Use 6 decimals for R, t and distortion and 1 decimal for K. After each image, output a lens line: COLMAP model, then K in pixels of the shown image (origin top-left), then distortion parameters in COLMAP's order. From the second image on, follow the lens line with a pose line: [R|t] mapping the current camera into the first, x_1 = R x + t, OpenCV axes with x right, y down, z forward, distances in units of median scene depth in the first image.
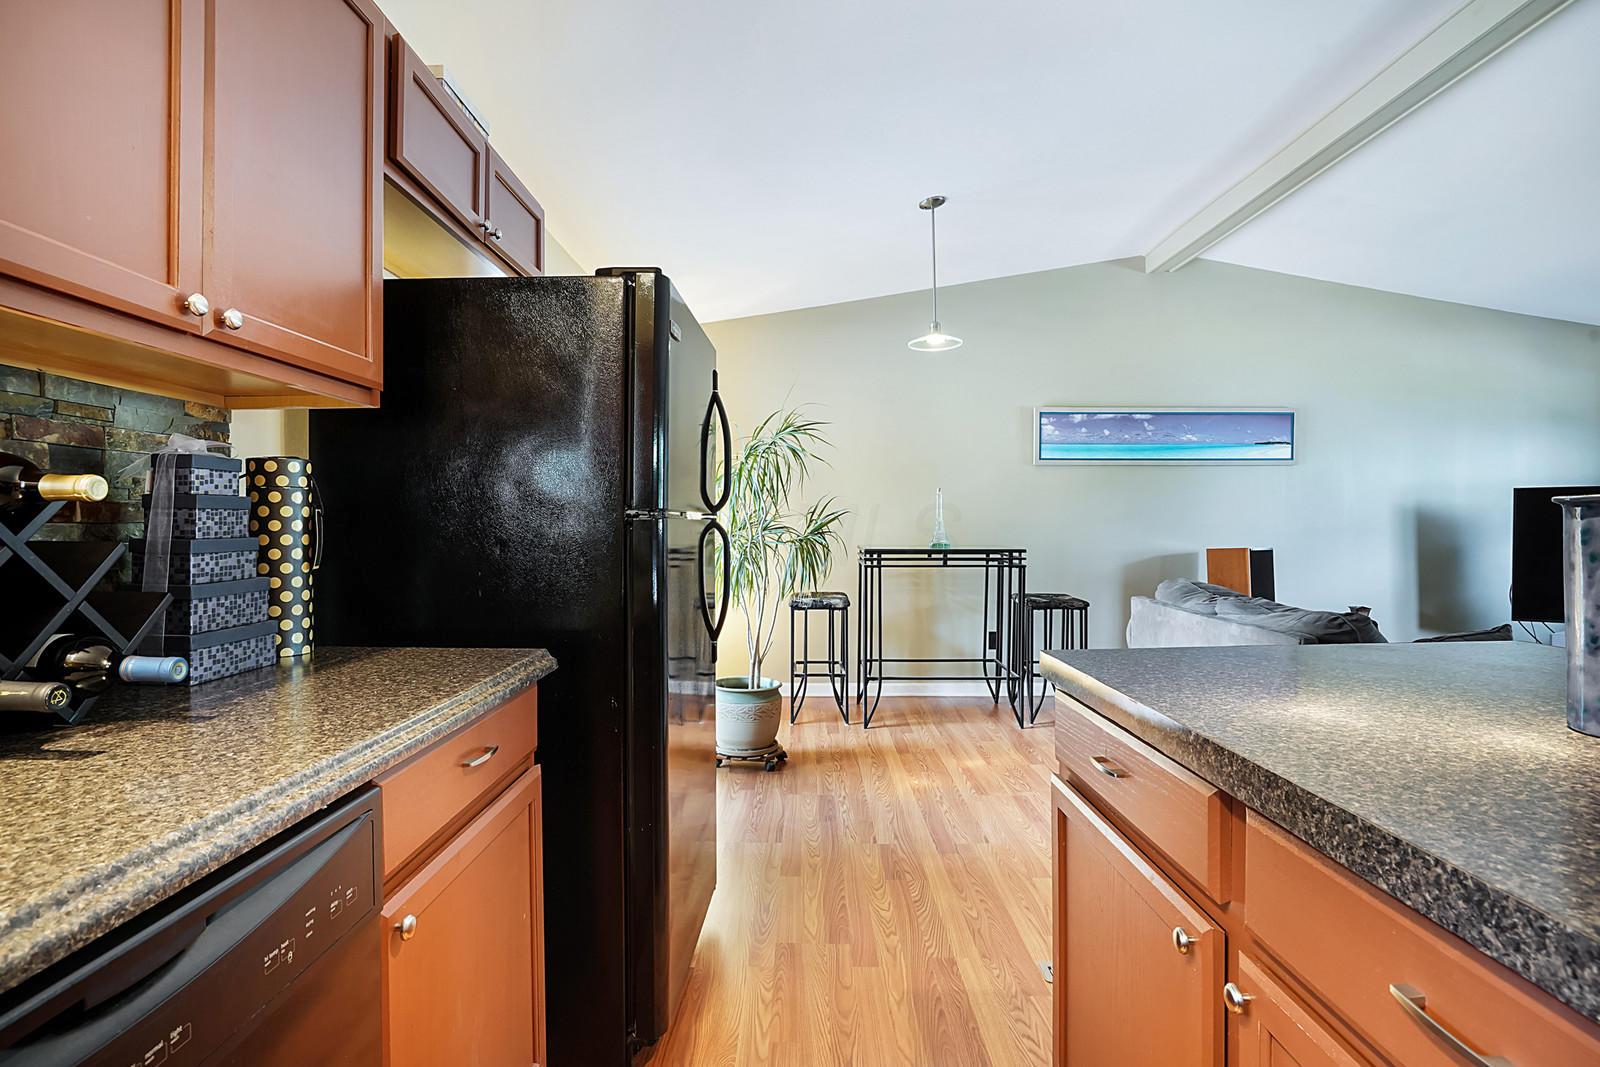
lens RADIAL K [[781.8, 0, 785.0], [0, 781.8, 539.7], [0, 0, 1]] dist [-0.054415, 0.022023]
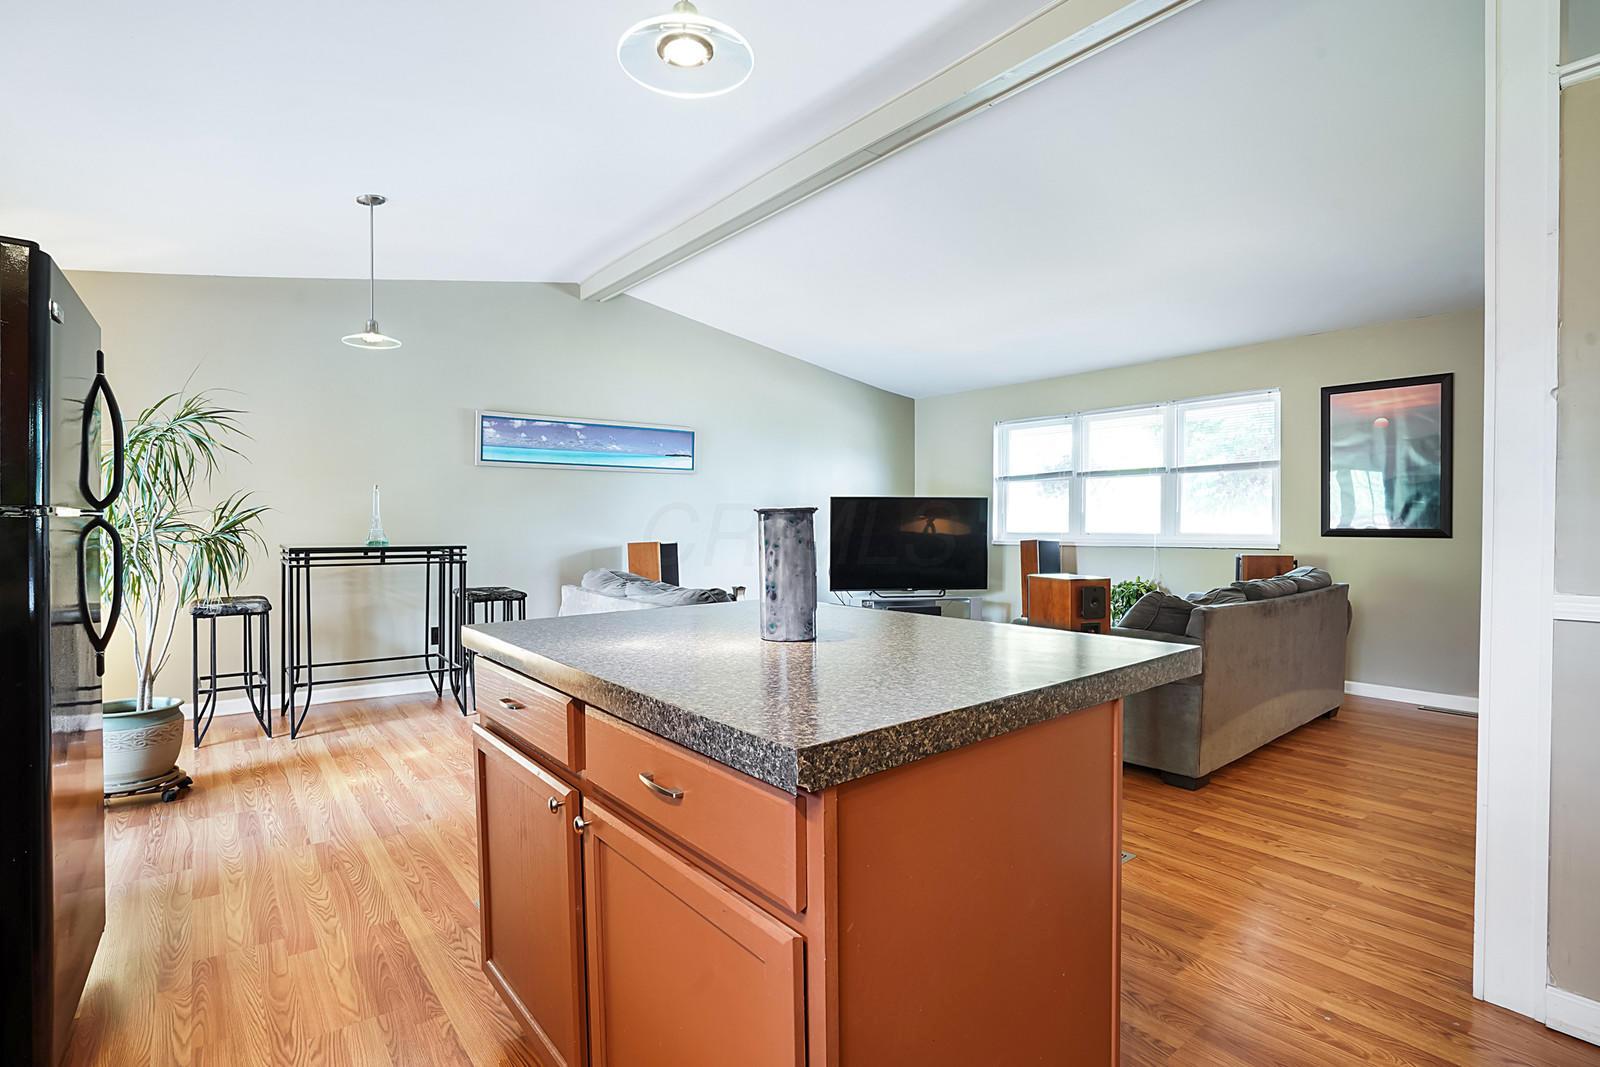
lens RADIAL K [[781.8, 0, 797.4], [0, 781.8, 528.8], [0, 0, 1]] dist [-0.054415, 0.022023]
pose [[0.770339, -0.002964, 0.637628, -0.018075], [0.009420, 0.999933, -0.006732, 0.001004], [-0.637566, 0.011192, 0.770315, -0.118592]]
